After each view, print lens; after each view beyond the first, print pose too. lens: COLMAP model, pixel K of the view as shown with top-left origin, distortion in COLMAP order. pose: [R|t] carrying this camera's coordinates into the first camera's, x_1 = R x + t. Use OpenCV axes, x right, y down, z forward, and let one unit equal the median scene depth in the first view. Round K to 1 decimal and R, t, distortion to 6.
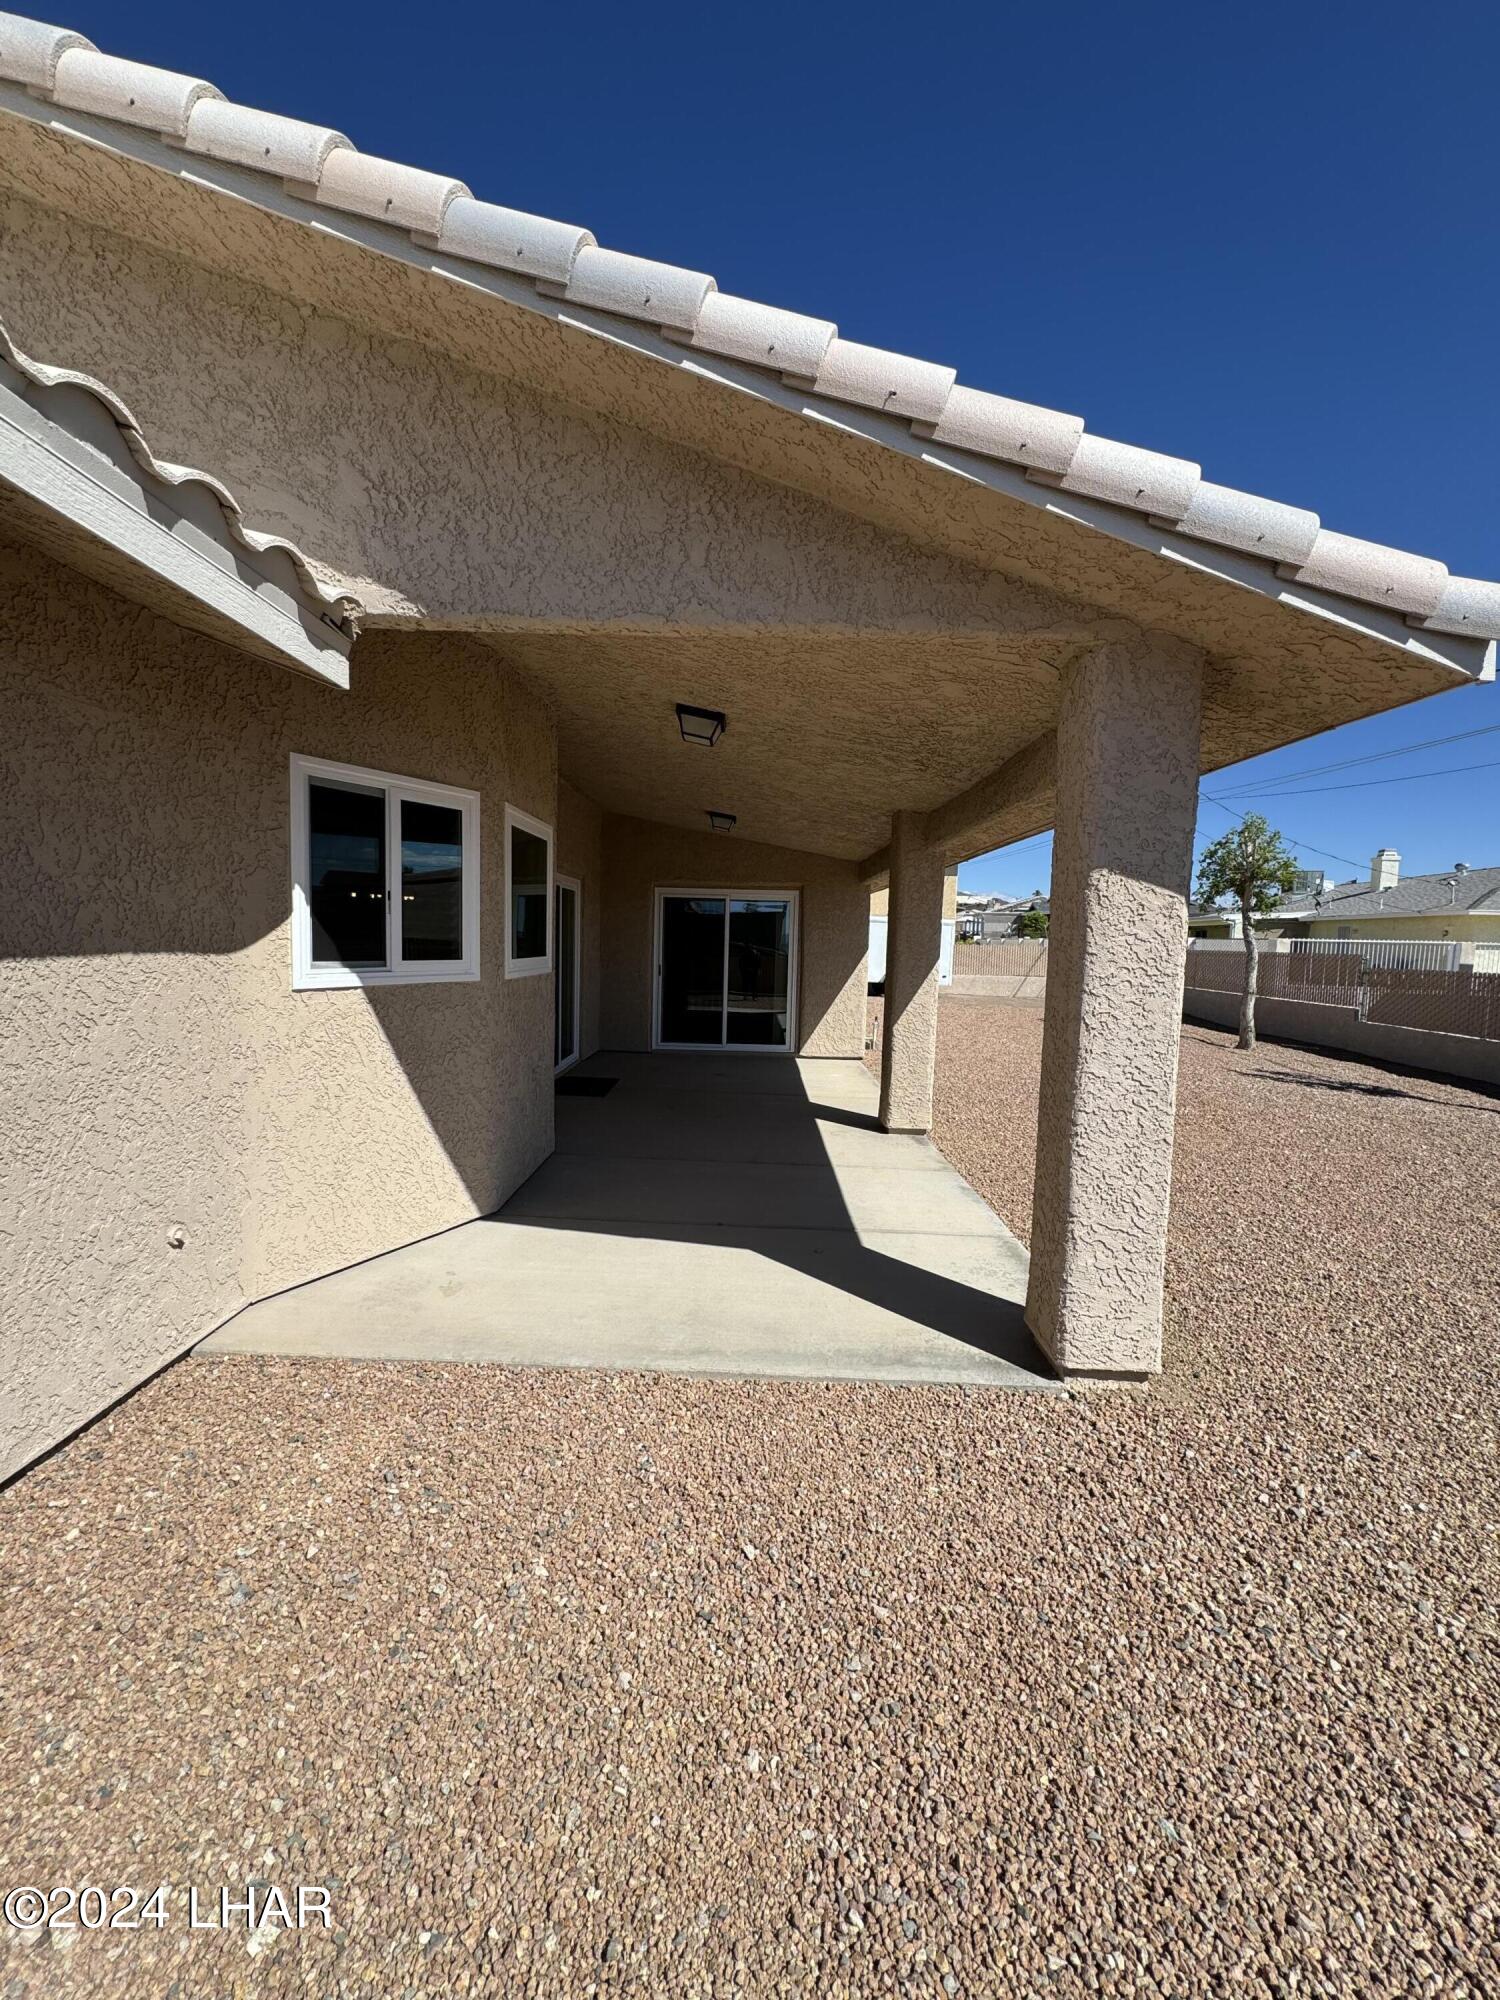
lens RADIAL K [[800.2, 0, 750.0], [0, 800.2, 1000.0], [0, 0, 1]] dist [0.001248, 0.000038]
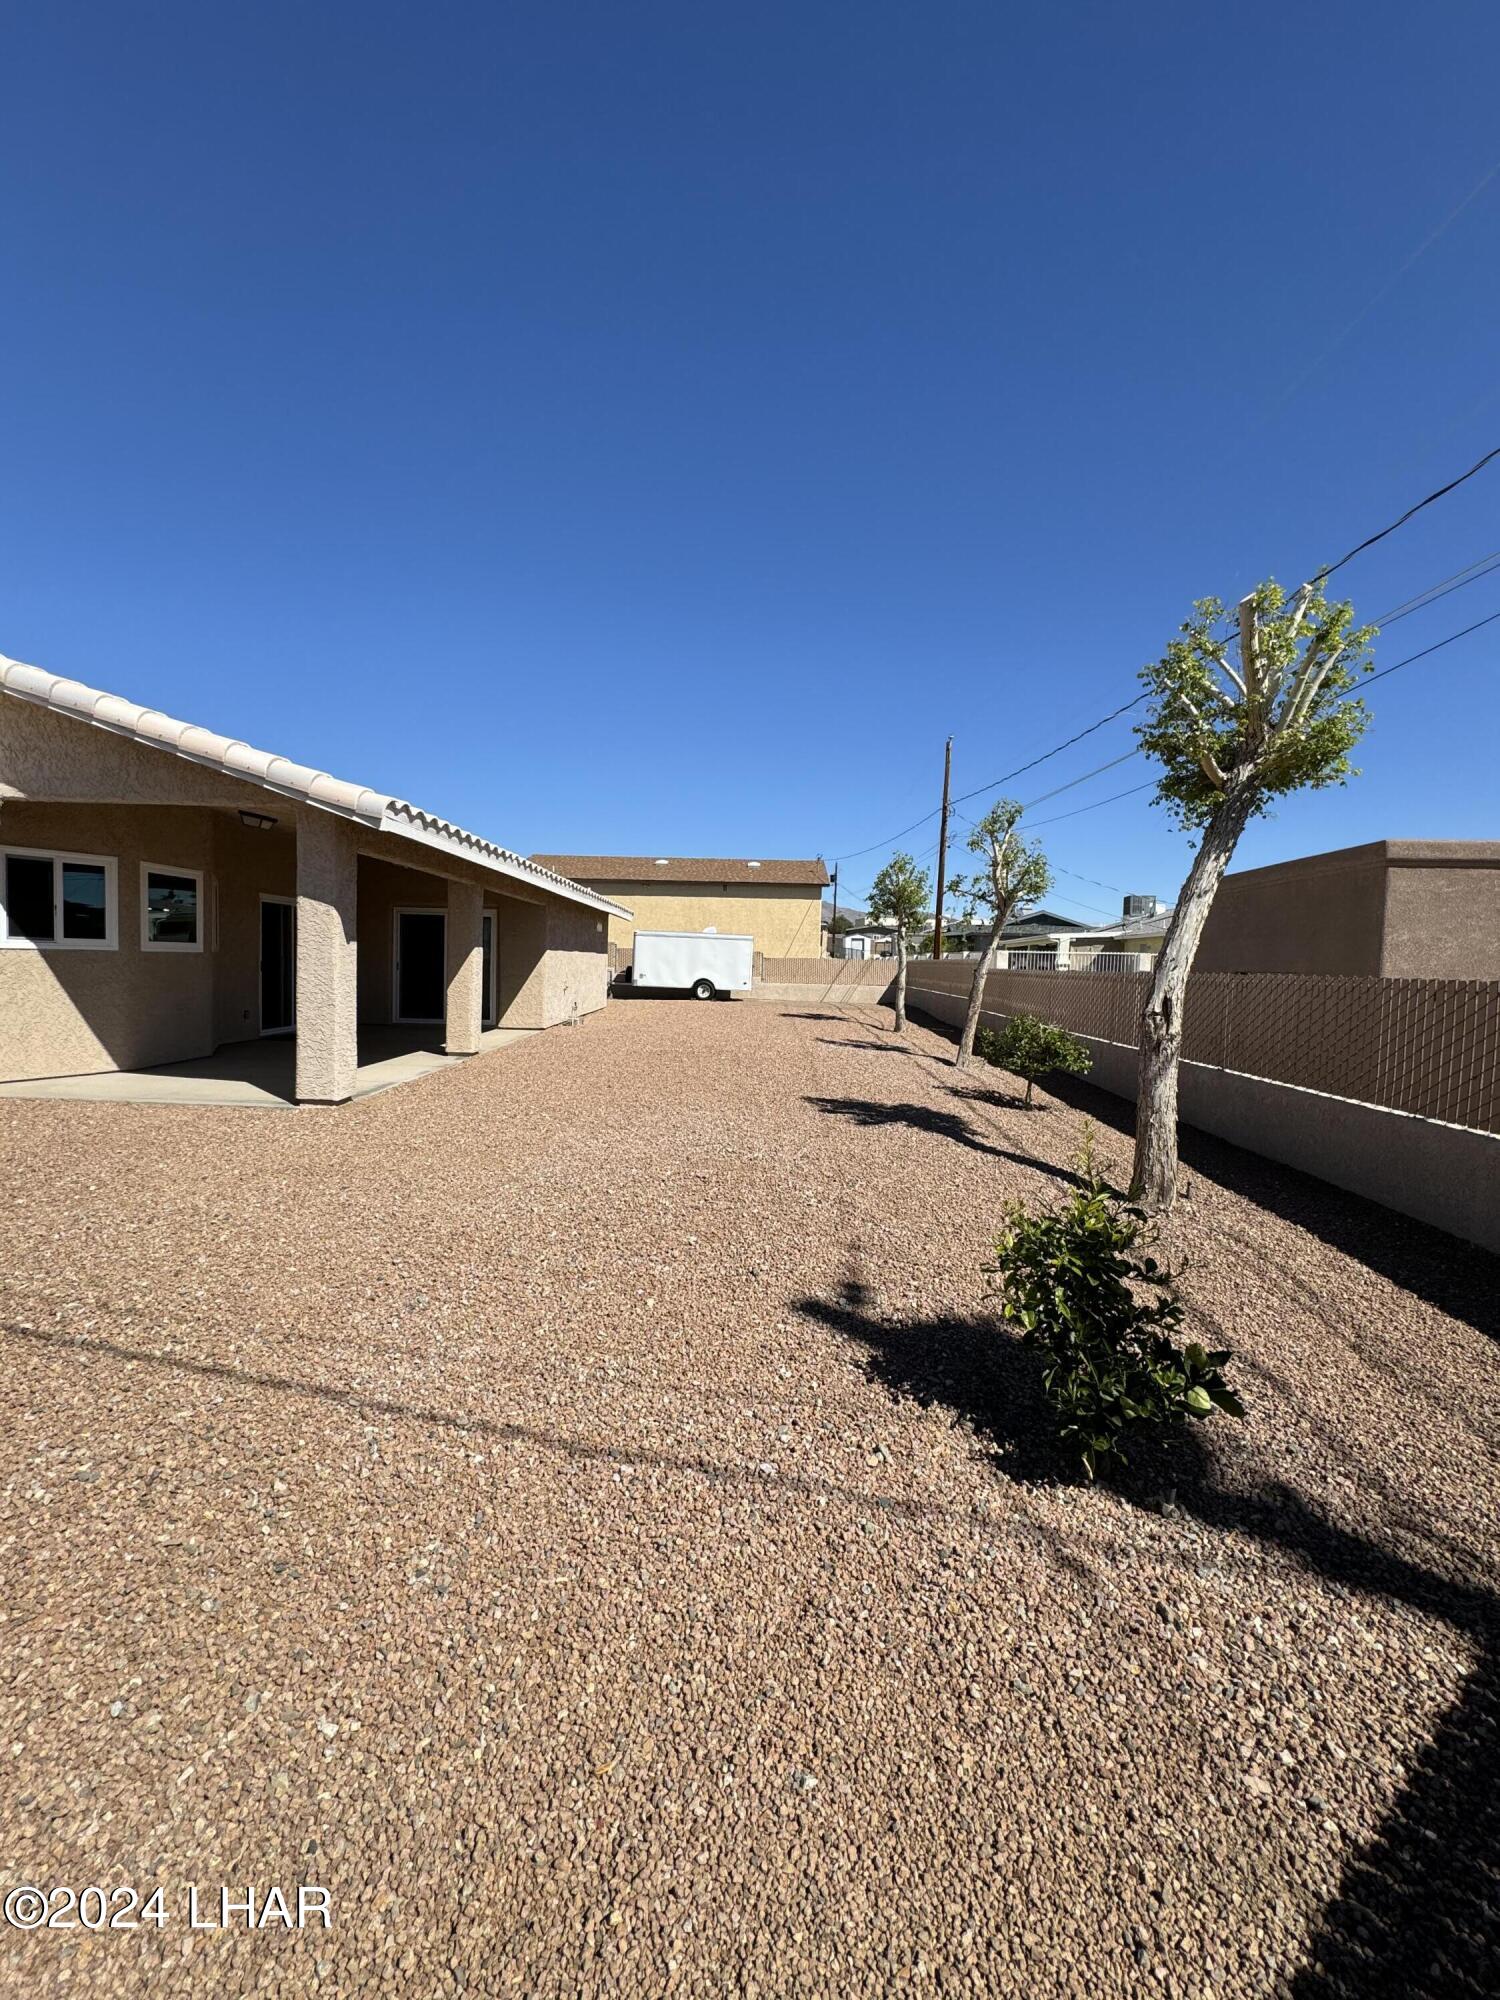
lens RADIAL K [[799.8, 0, 750.0], [0, 799.8, 1000.0], [0, 0, 1]] dist [-0.001508, -0.000280]
pose [[0.999764, -0.001380, 0.021701, 1.339154], [0.002007, 0.999581, -0.028888, 0.180131], [-0.021652, 0.028925, 0.999347, -1.148481]]
